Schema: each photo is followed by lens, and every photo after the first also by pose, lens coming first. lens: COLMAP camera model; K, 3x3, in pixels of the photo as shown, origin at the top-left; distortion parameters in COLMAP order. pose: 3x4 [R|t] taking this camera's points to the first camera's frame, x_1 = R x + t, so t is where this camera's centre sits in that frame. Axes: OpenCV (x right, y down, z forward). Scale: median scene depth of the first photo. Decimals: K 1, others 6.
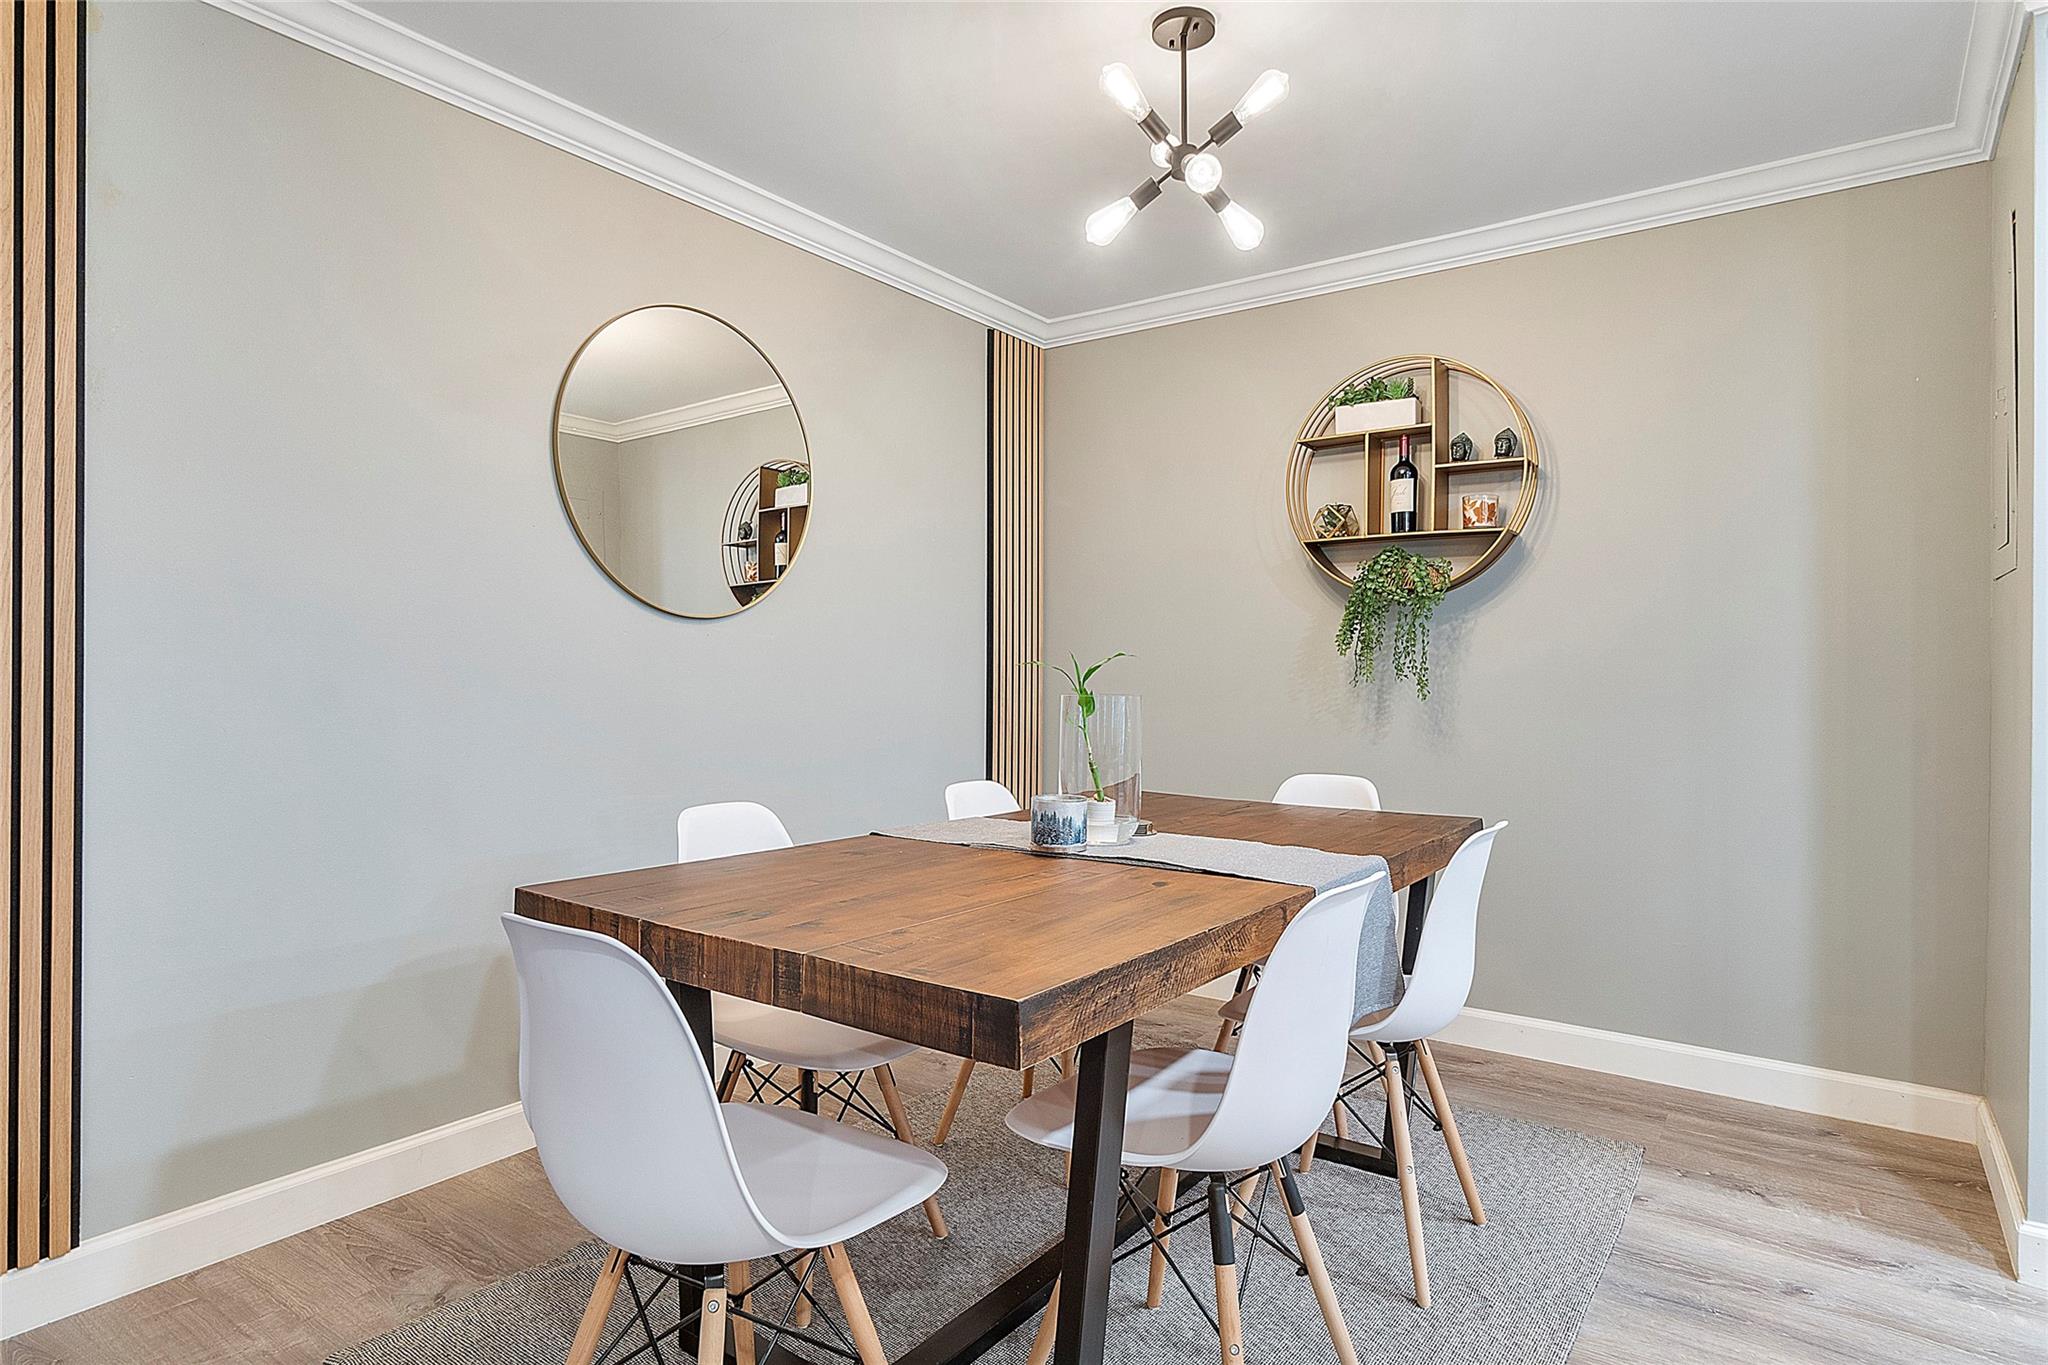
lens RADIAL K [[1129.6, 0, 1025.3], [0, 1129.6, 668.3], [0, 0, 1]] dist [-0.004775, -0.000802]
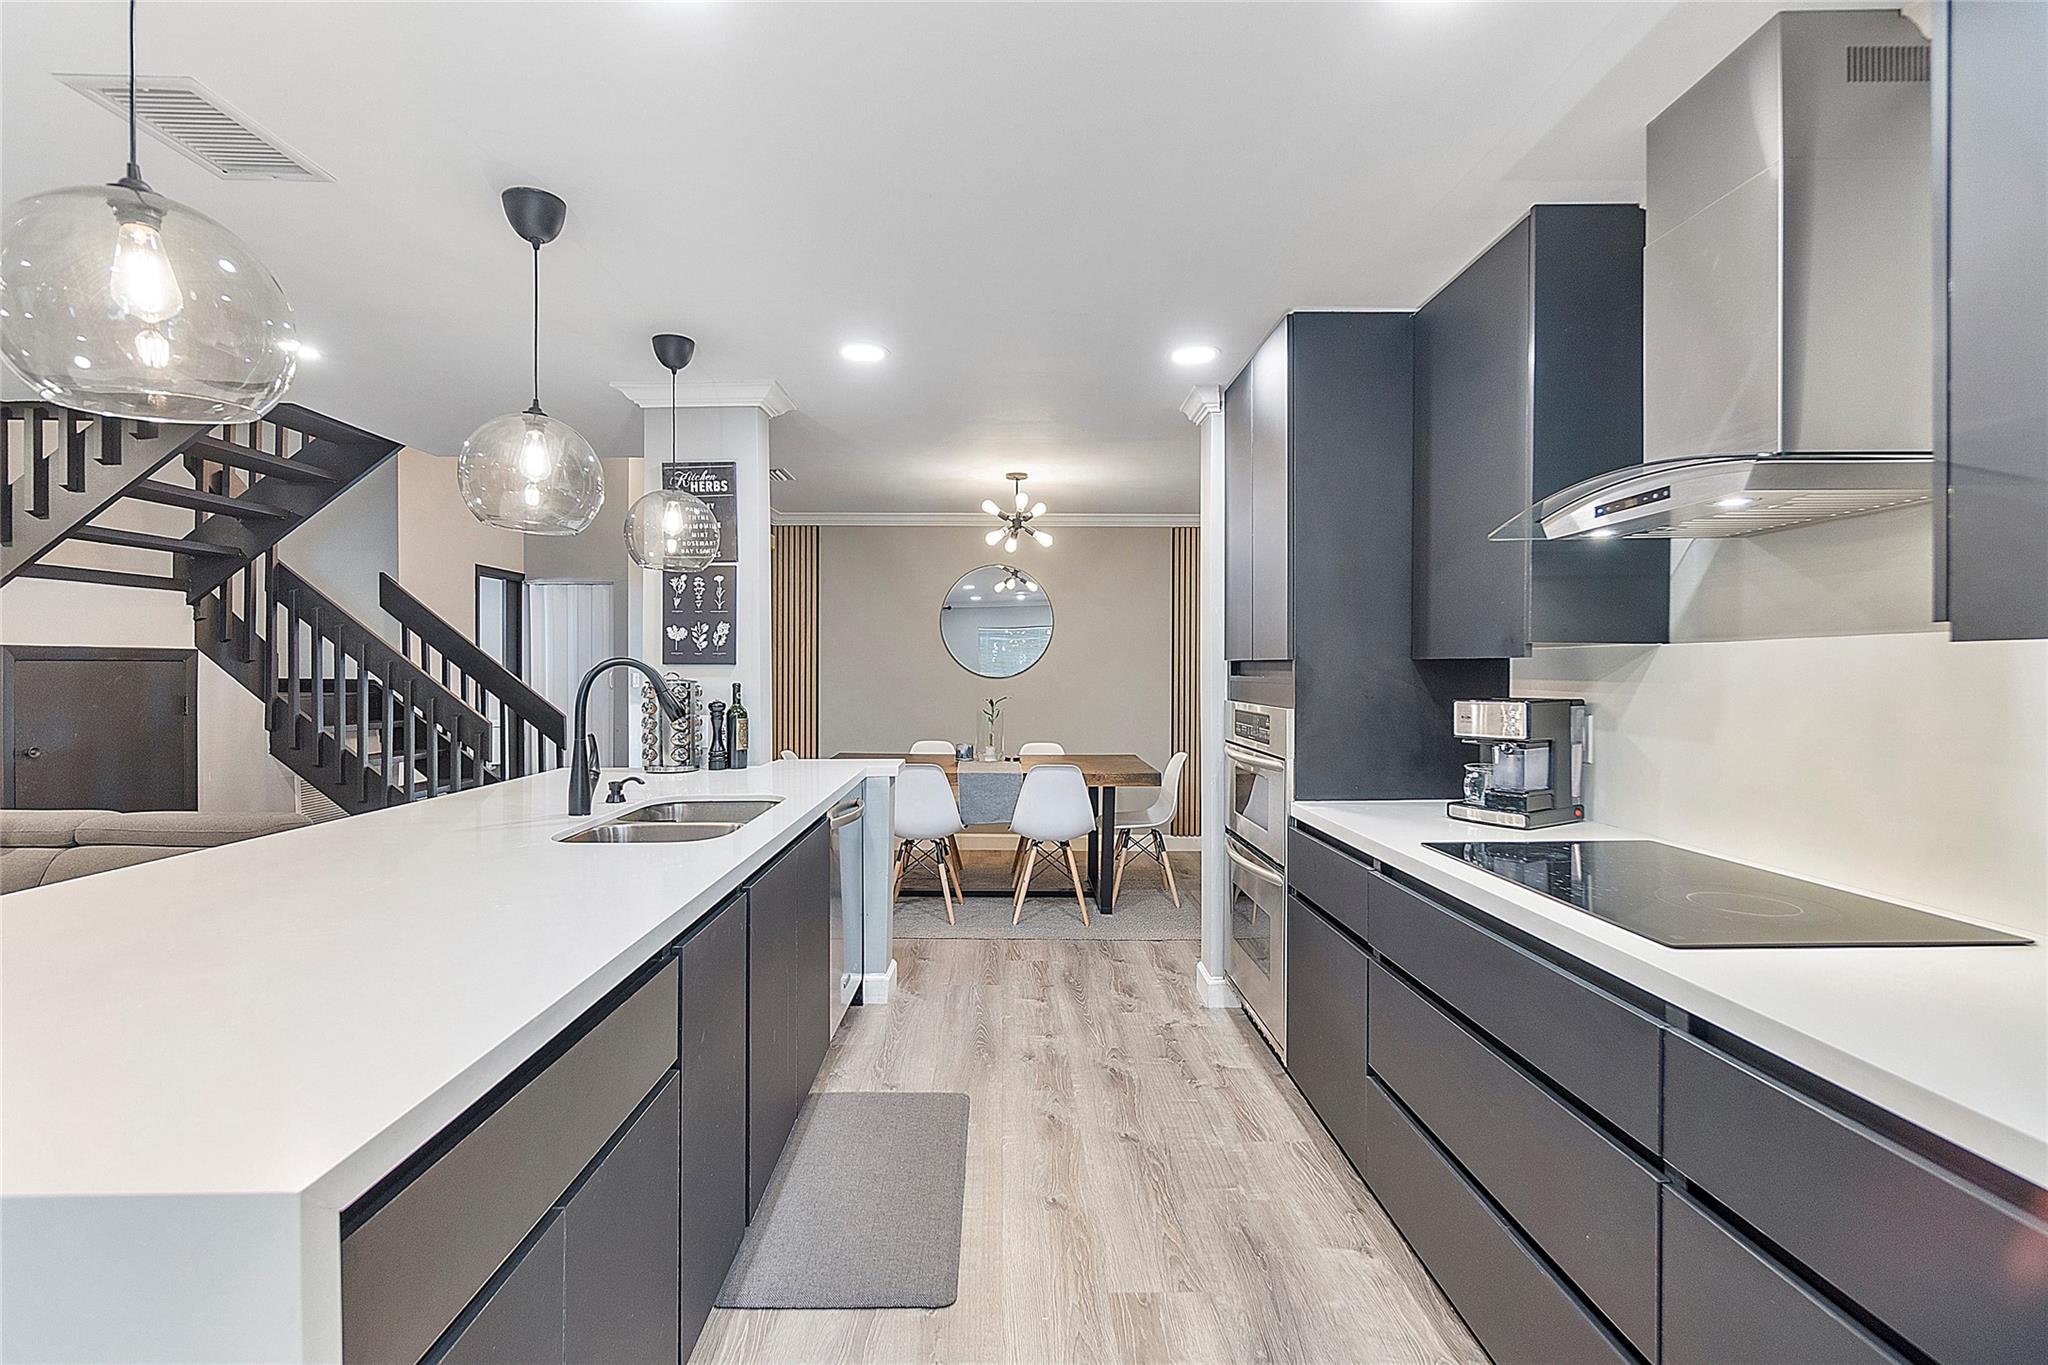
lens RADIAL K [[884.7, 0, 1027.5], [0, 884.7, 673.5], [0, 0, 1]] dist [-0.008416, 0.002151]
pose [[0.612734, 0.002972, -0.790283, 1.266553], [0.002414, 0.999981, 0.005632, -0.058012], [0.790285, -0.005359, 0.612716, -0.216667]]
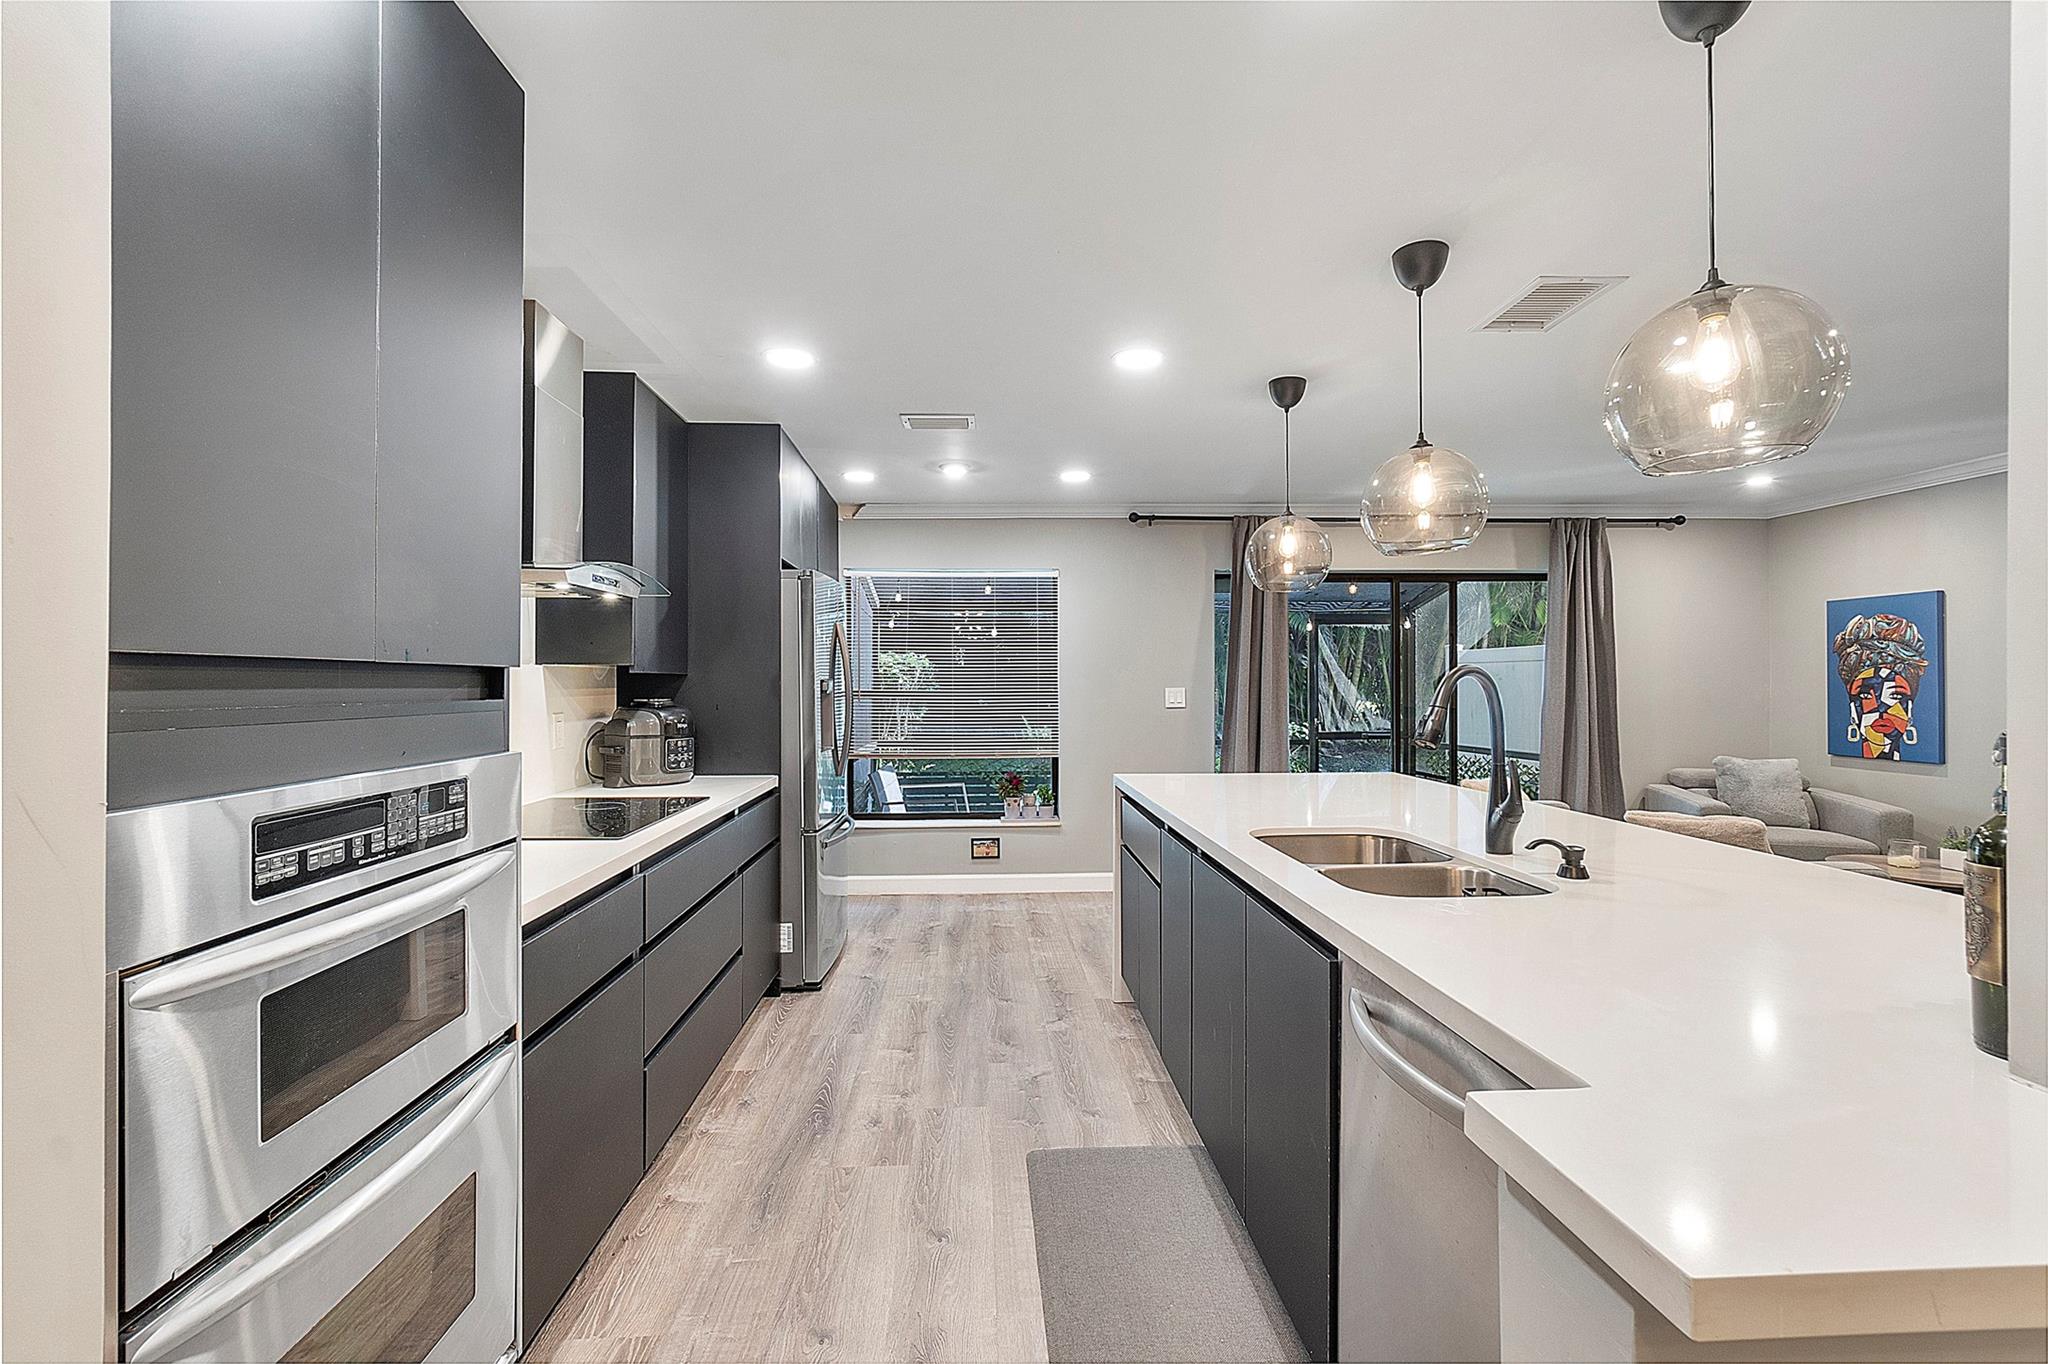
lens RADIAL K [[884.7, 0, 1018.1], [0, 884.7, 678.1], [0, 0, 1]] dist [-0.008416, 0.002151]
pose [[-0.630384, 0.005001, 0.776268, 0.253106], [0.002651, 0.999987, -0.004289, -0.057564], [-0.776279, -0.000646, -0.630389, 0.539189]]
